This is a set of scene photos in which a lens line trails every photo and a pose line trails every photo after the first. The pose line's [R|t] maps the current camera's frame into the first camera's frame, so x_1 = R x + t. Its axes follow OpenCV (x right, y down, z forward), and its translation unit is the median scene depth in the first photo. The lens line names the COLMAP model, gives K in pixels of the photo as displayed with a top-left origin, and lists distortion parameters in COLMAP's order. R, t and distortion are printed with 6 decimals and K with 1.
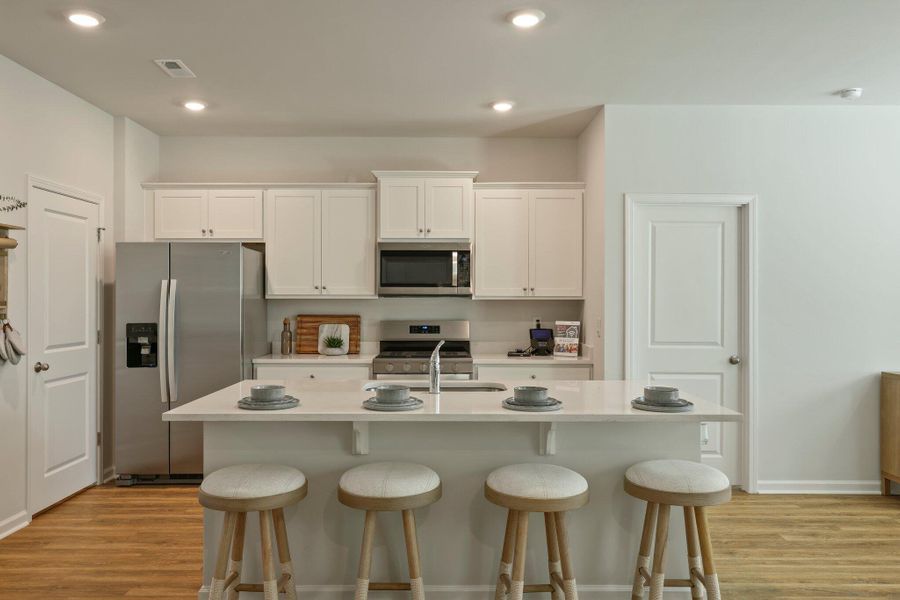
lens RADIAL K [[694.0, 0, 447.5], [0, 694.0, 298.8], [0, 0, 1]] dist [-0.002767, 0.003748]
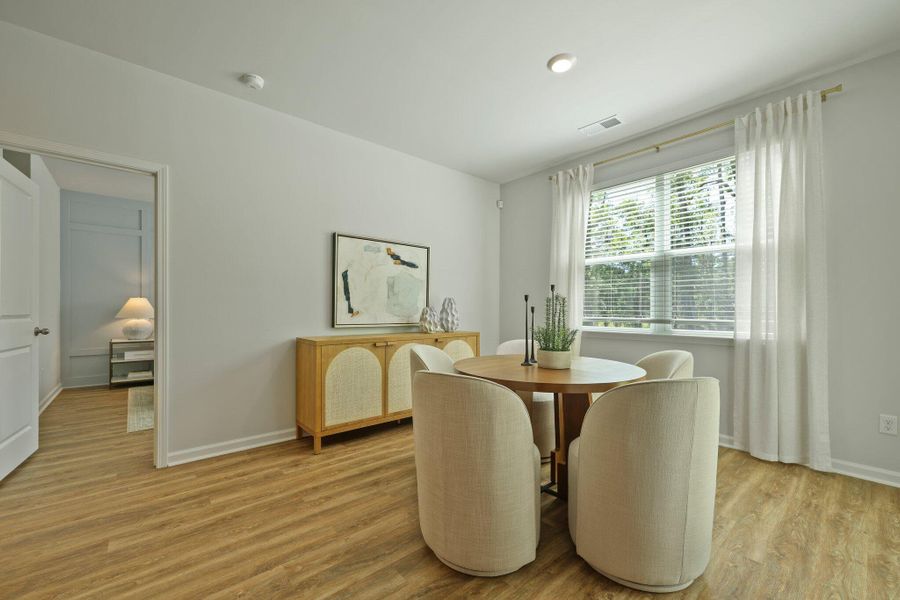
lens RADIAL K [[368.3, 0, 451.6], [0, 368.3, 308.8], [0, 0, 1]] dist [0.001835, 0.000243]
pose [[0.762039, -0.001655, 0.647529, 0.368624], [-0.003094, 0.999976, 0.006198, 0.044801], [-0.647524, -0.006727, 0.762015, 0.298047]]
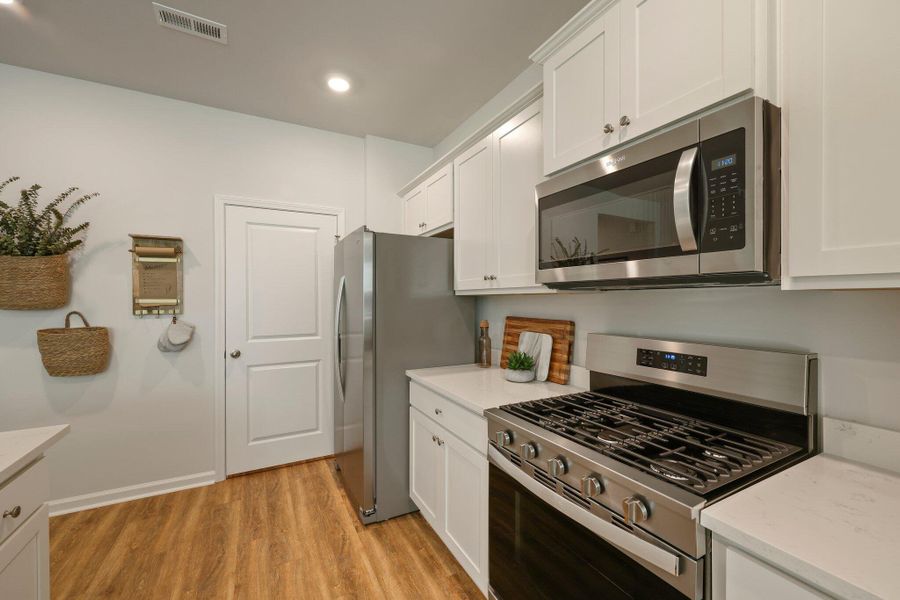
lens RADIAL K [[365.2, 0, 448.2], [0, 365.2, 302.1], [0, 0, 1]] dist [0.000912, 0.000296]
pose [[0.464718, 0.003489, -0.885452, 0.113068], [0.004543, 0.999970, 0.006324, 0.004881], [0.885447, -0.006962, 0.464688, 0.808427]]
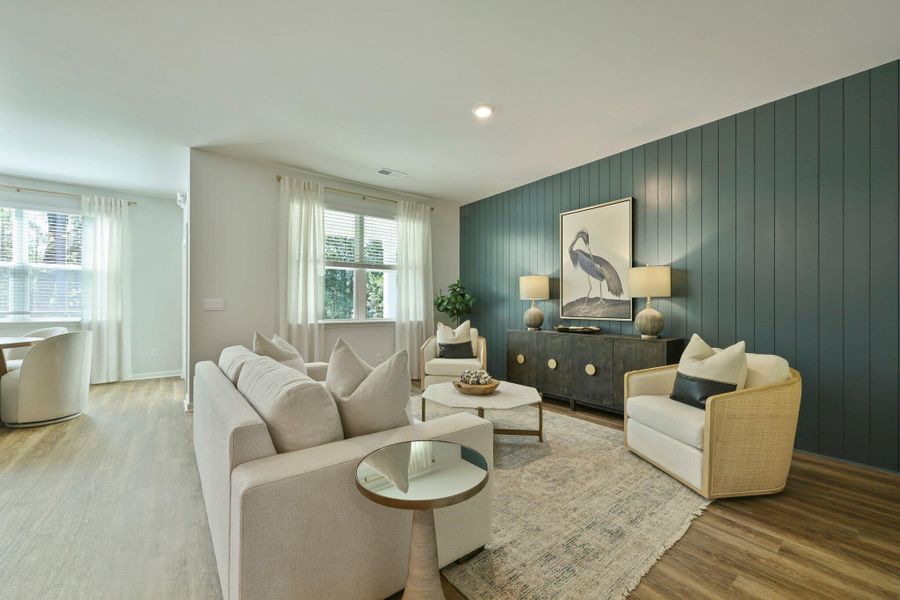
lens RADIAL K [[365.2, 0, 448.2], [0, 365.2, 302.1], [0, 0, 1]] dist [0.000912, 0.000296]
pose [[-0.607621, 0.002427, 0.794223, -0.256280], [-0.006062, 0.999952, -0.007693, 0.043557], [-0.794204, -0.009489, -0.607578, 0.265482]]
